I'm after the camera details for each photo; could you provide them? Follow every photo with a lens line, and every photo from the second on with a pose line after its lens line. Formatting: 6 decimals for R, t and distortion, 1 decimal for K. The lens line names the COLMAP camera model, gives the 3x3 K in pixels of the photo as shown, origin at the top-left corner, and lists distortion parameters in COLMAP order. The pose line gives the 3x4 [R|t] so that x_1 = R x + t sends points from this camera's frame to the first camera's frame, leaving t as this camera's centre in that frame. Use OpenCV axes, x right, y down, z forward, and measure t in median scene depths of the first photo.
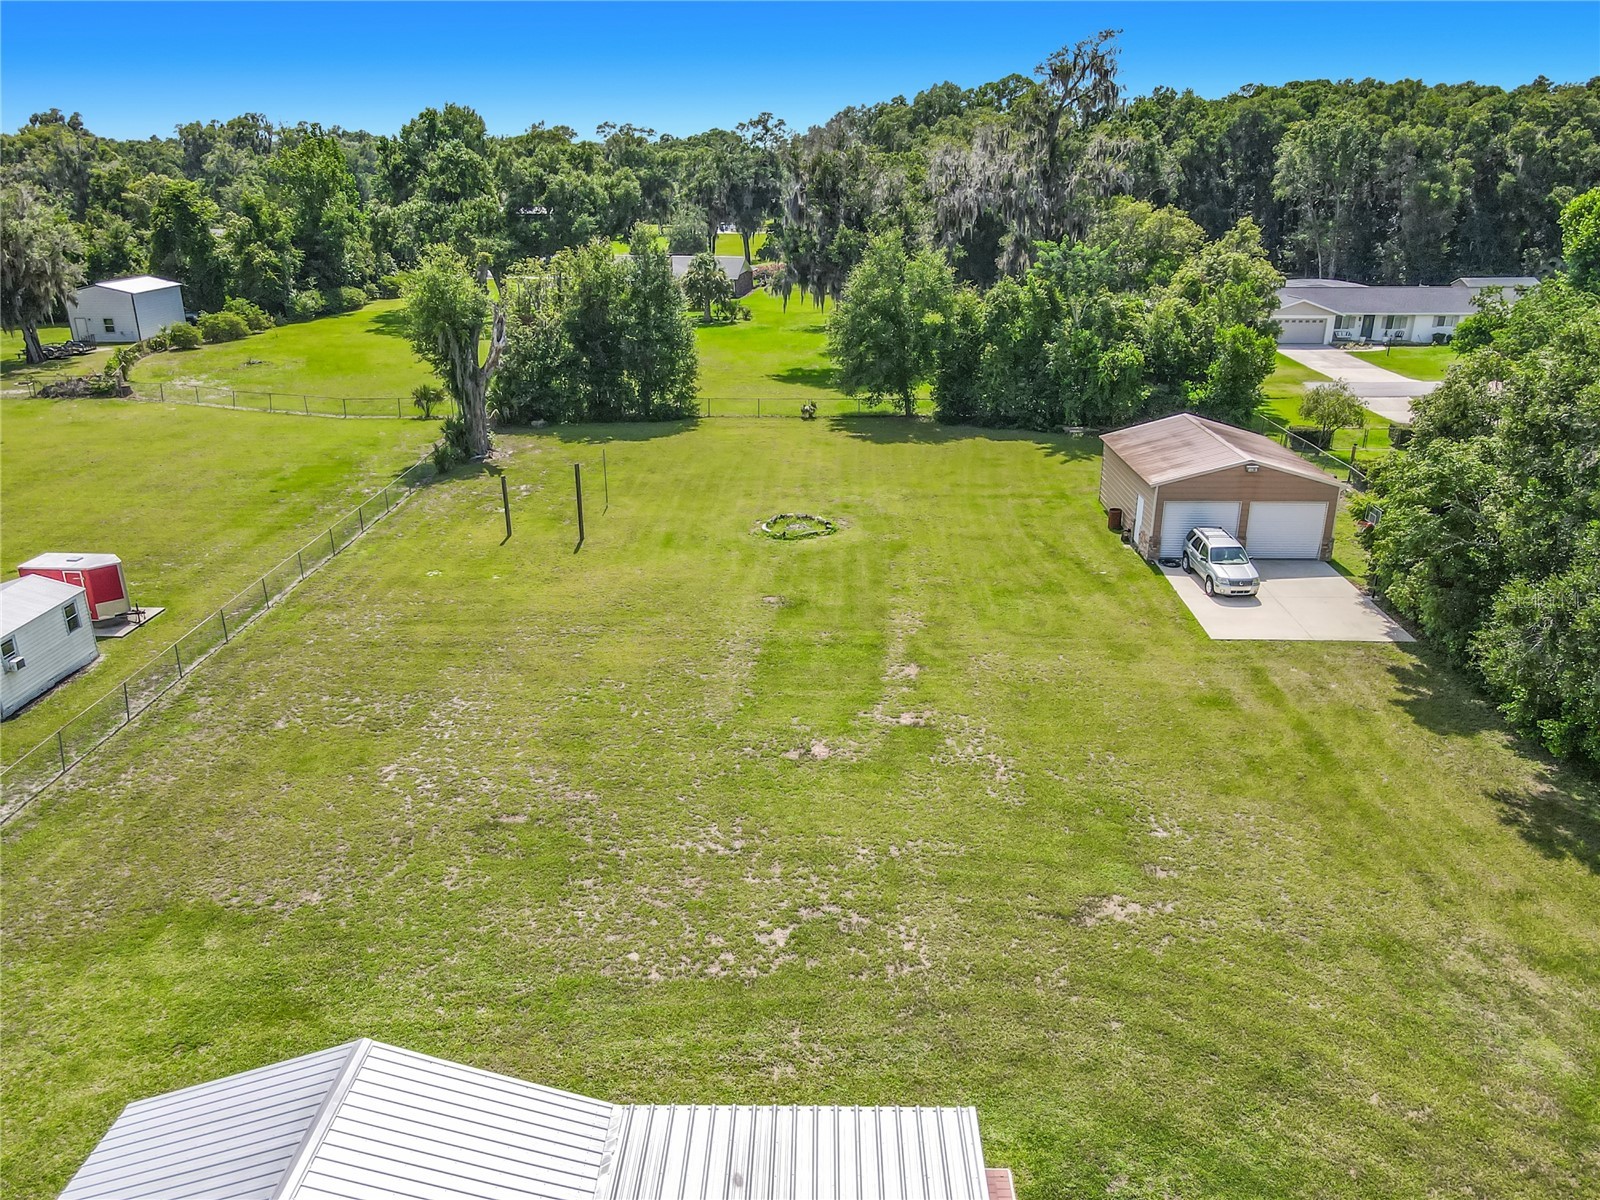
lens RADIAL K [[1171.2, 0, 814.1], [0, 1171.2, 590.8], [0, 0, 1]] dist [0.017817, 0.006389]
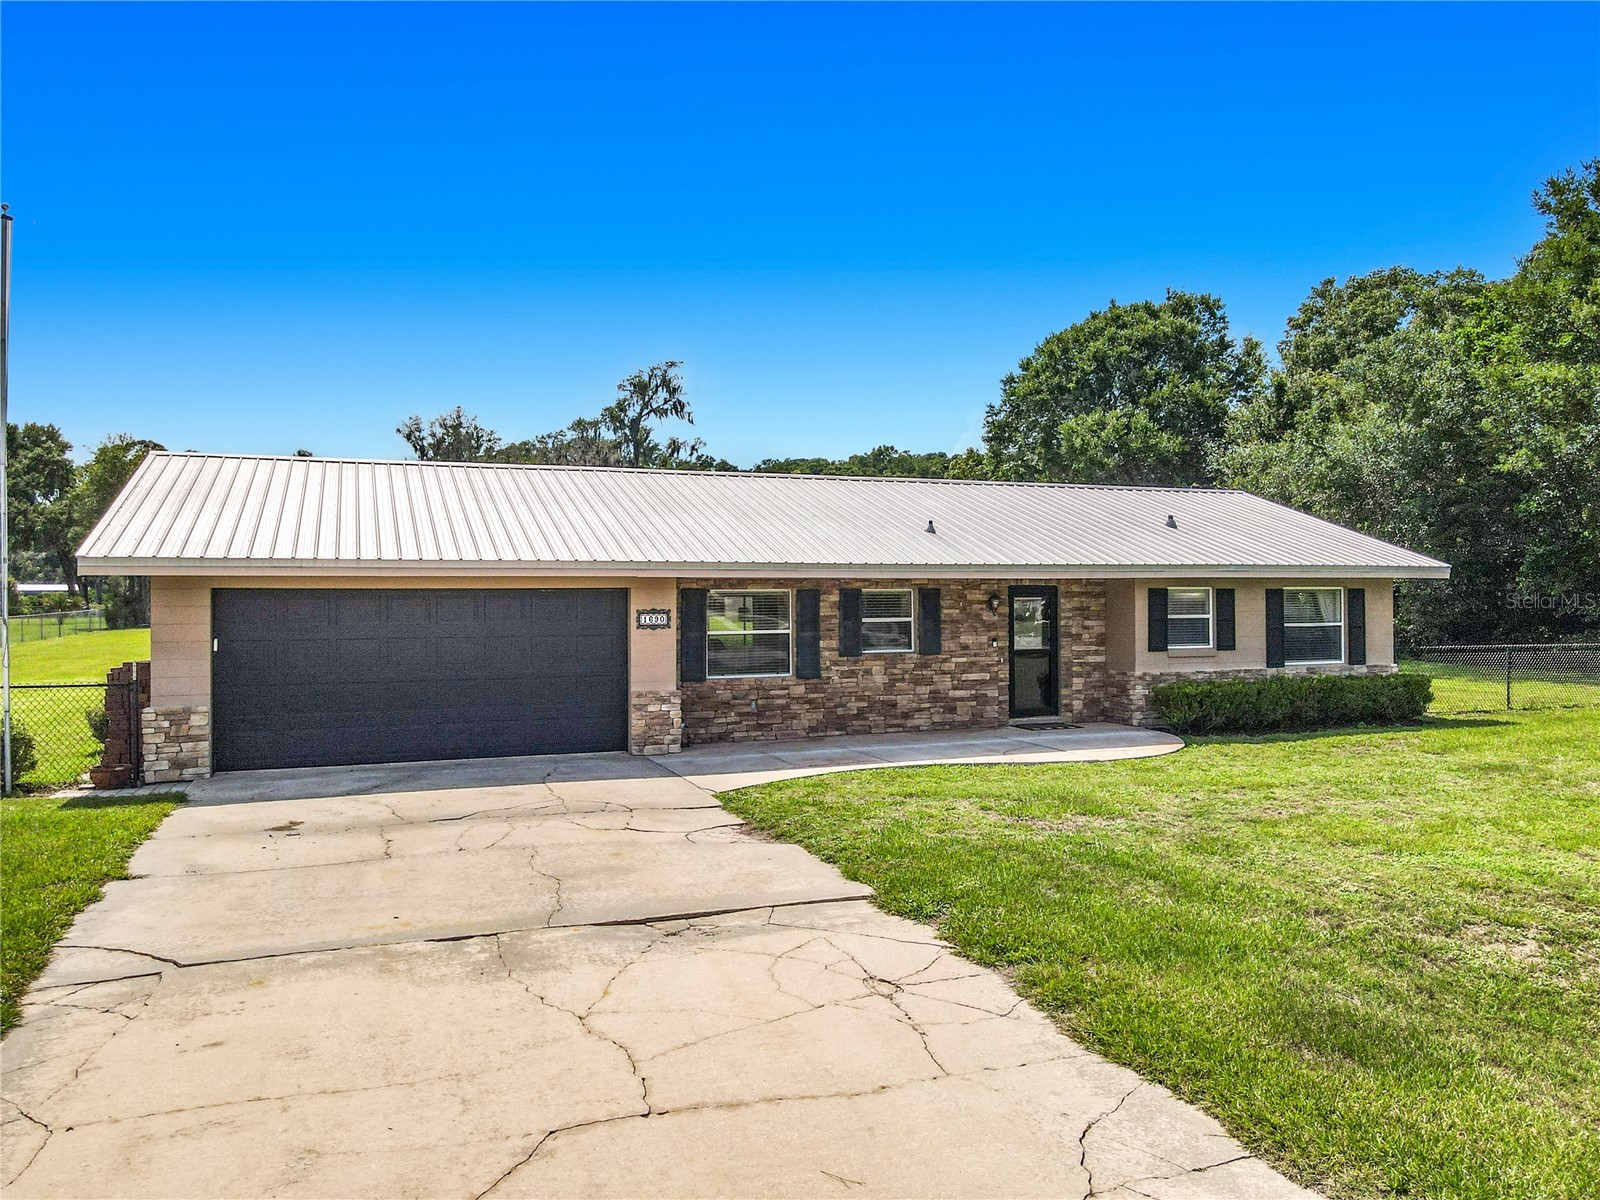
lens RADIAL K [[1174.3, 0, 817.1], [0, 1174.3, 593.7], [0, 0, 1]] dist [0.005201, 0.005041]
pose [[0.927985, -0.009108, 0.372506, -0.106975], [0.137433, 0.937585, -0.319449, 0.245647], [-0.346347, 0.347638, 0.871316, -0.116854]]
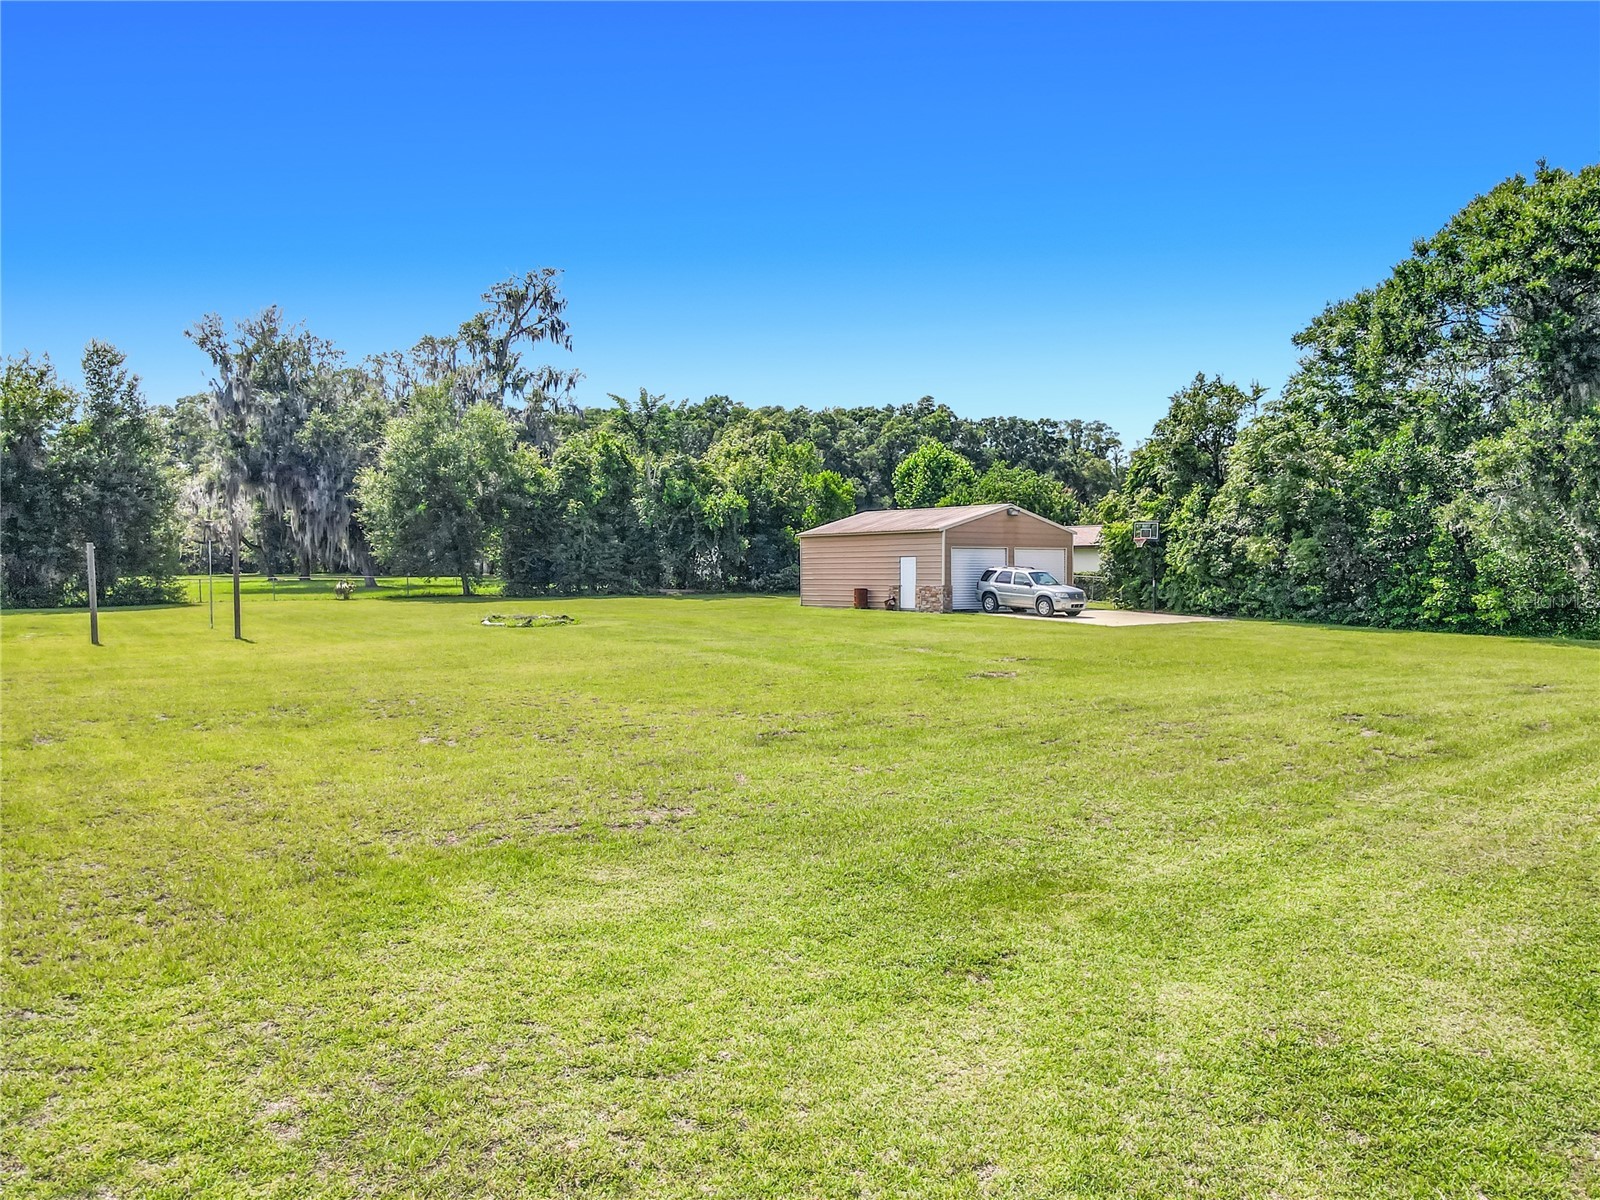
lens RADIAL K [[1174.3, 0, 817.1], [0, 1174.3, 593.7], [0, 0, 1]] dist [0.005201, 0.005041]
pose [[0.793378, -0.018701, 0.608442, -0.237146], [0.211636, 0.945649, -0.246897, 0.111179], [-0.570756, 0.324651, 0.754215, 0.234960]]
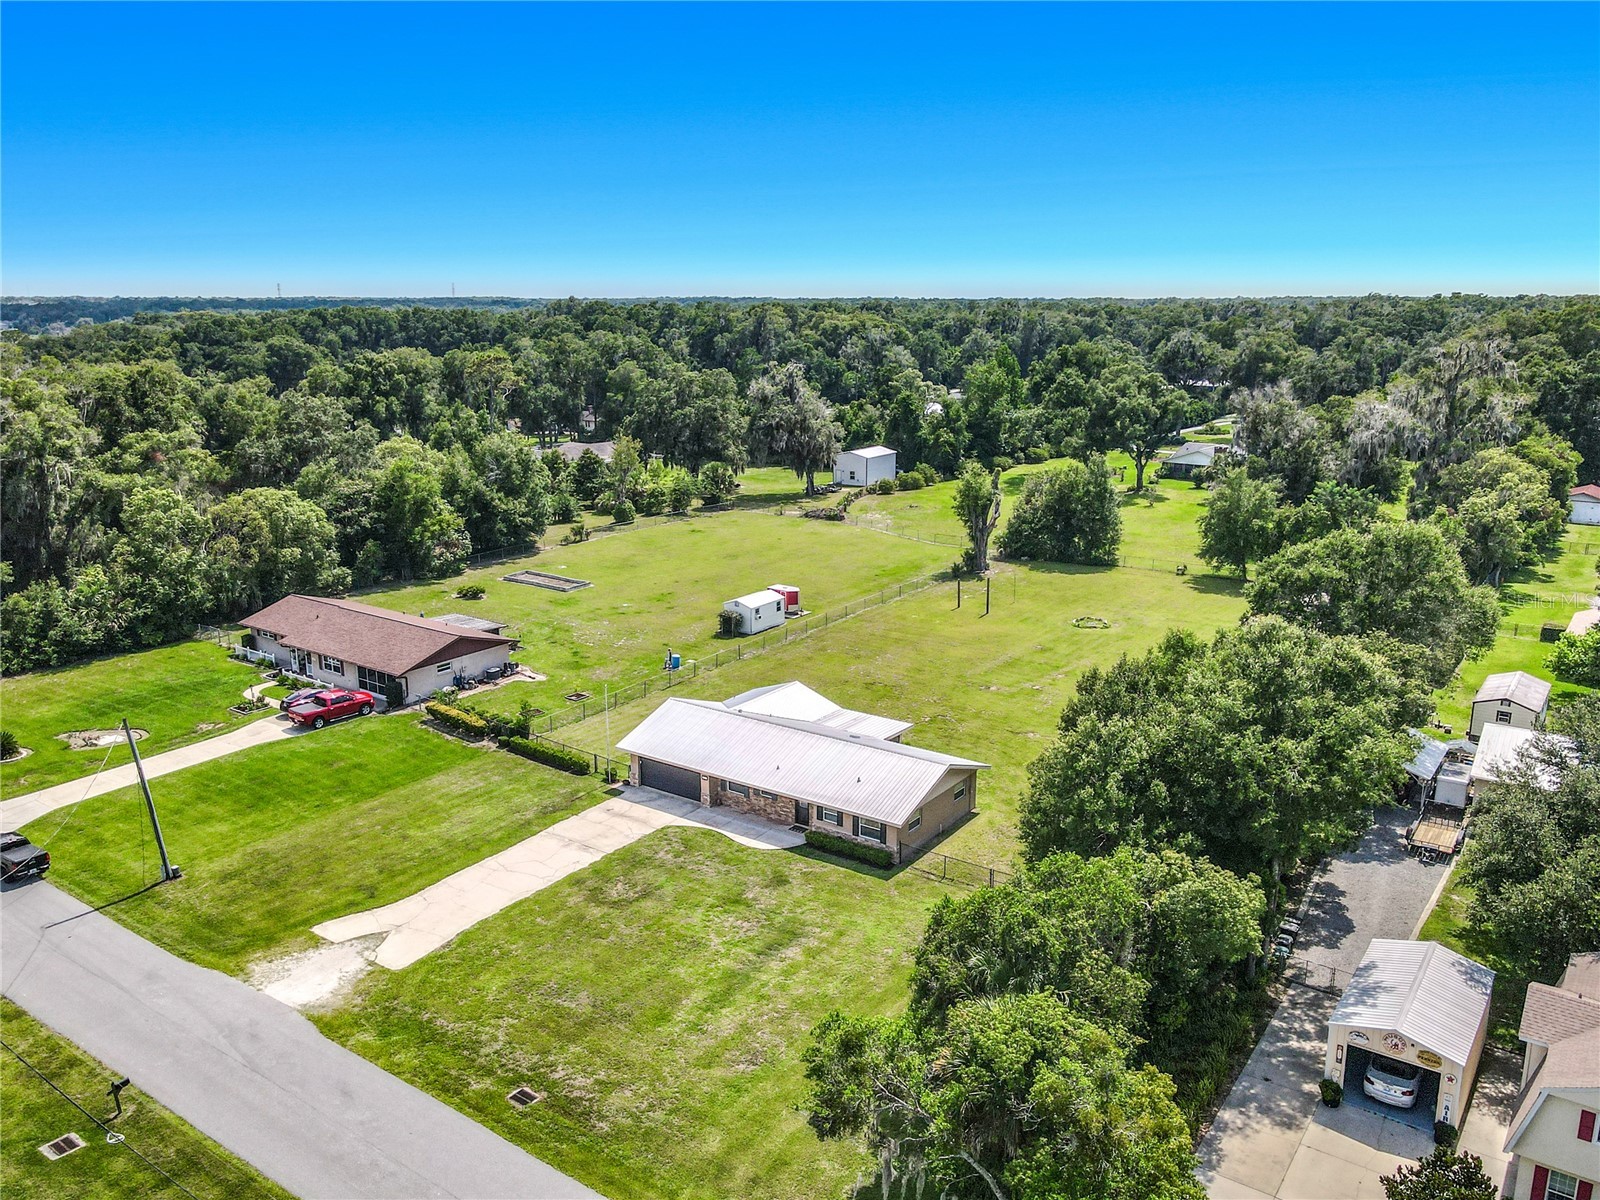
lens RADIAL K [[1243.3, 0, 823.8], [0, 1243.3, 595.5], [0, 0, 1]] dist [0.007090, 0.006719]
pose [[0.826176, 0.128865, -0.548477, 0.548074], [-0.189038, 0.980462, -0.054389, 0.071213], [0.530752, 0.148618, 0.834395, -0.716165]]
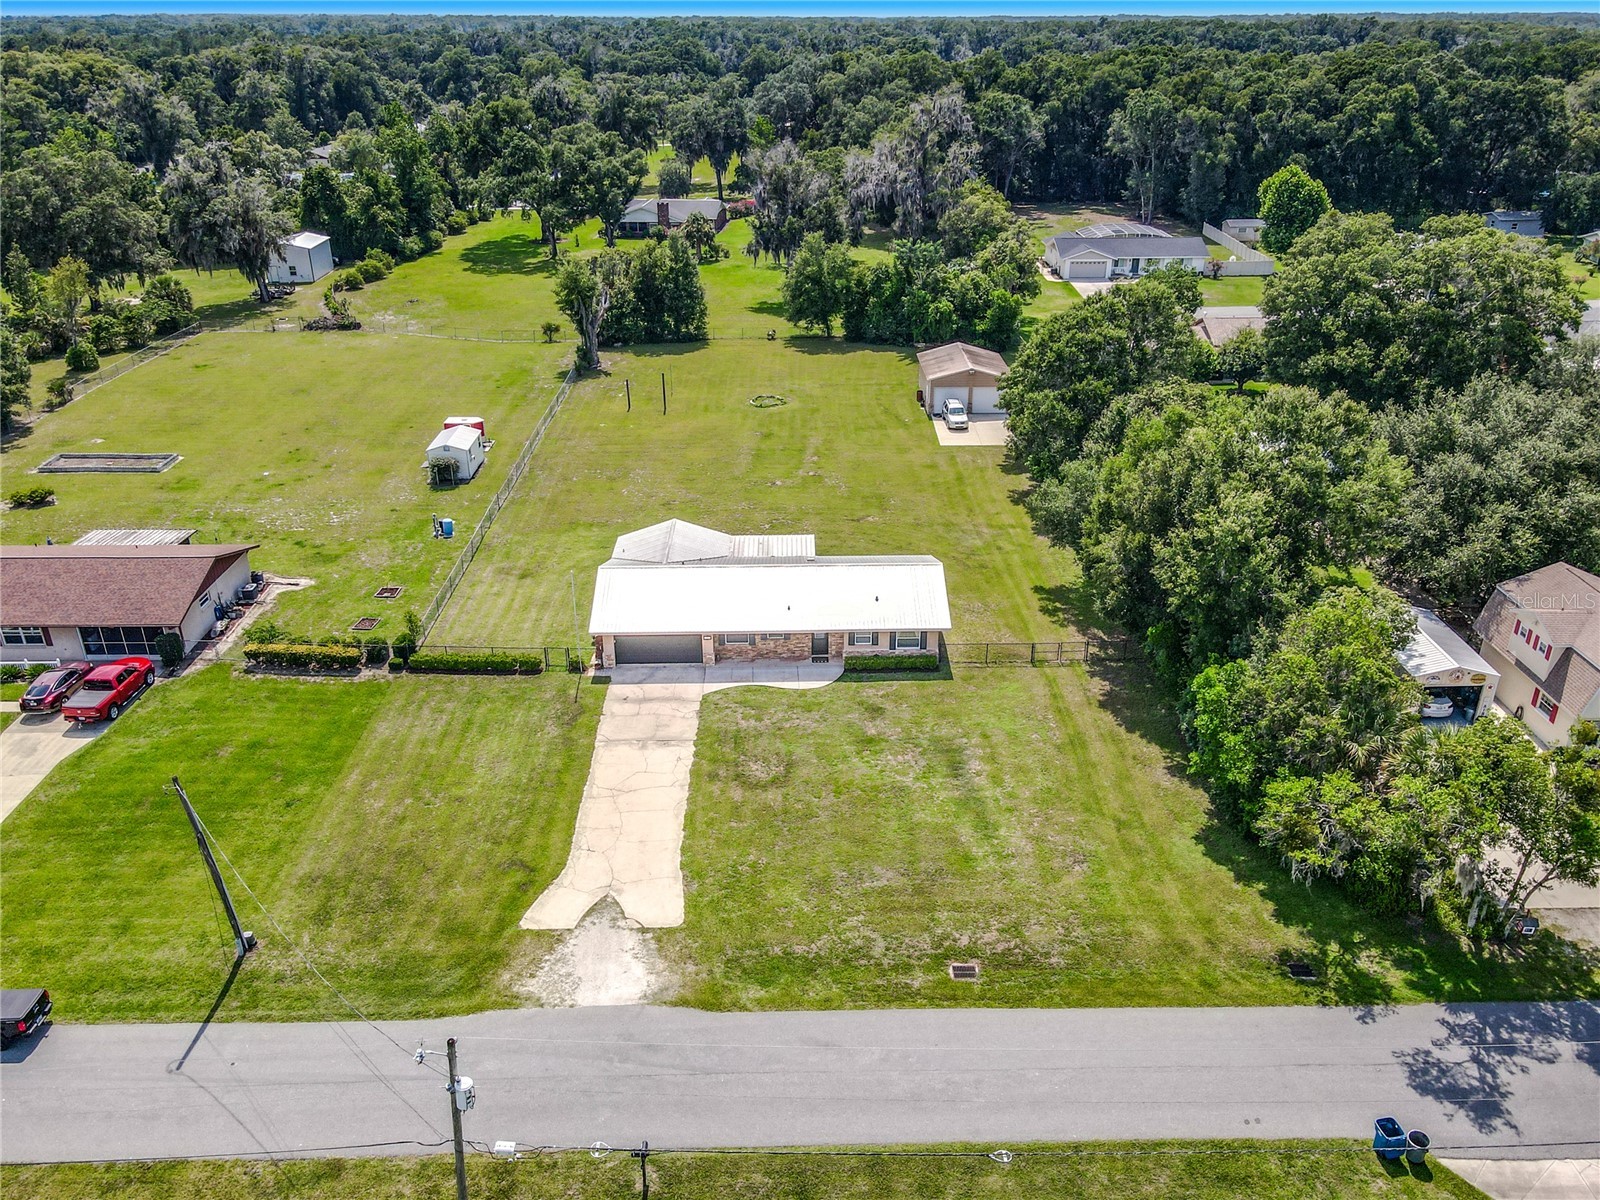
lens RADIAL K [[1213.8, 0, 818.3], [0, 1213.8, 593.6], [0, 0, 1]] dist [0.003118, 0.026059]
pose [[0.999370, -0.019068, 0.029921, 0.003480], [0.016002, 0.994906, 0.099533, 0.051538], [-0.031666, -0.098992, 0.994584, -0.849865]]
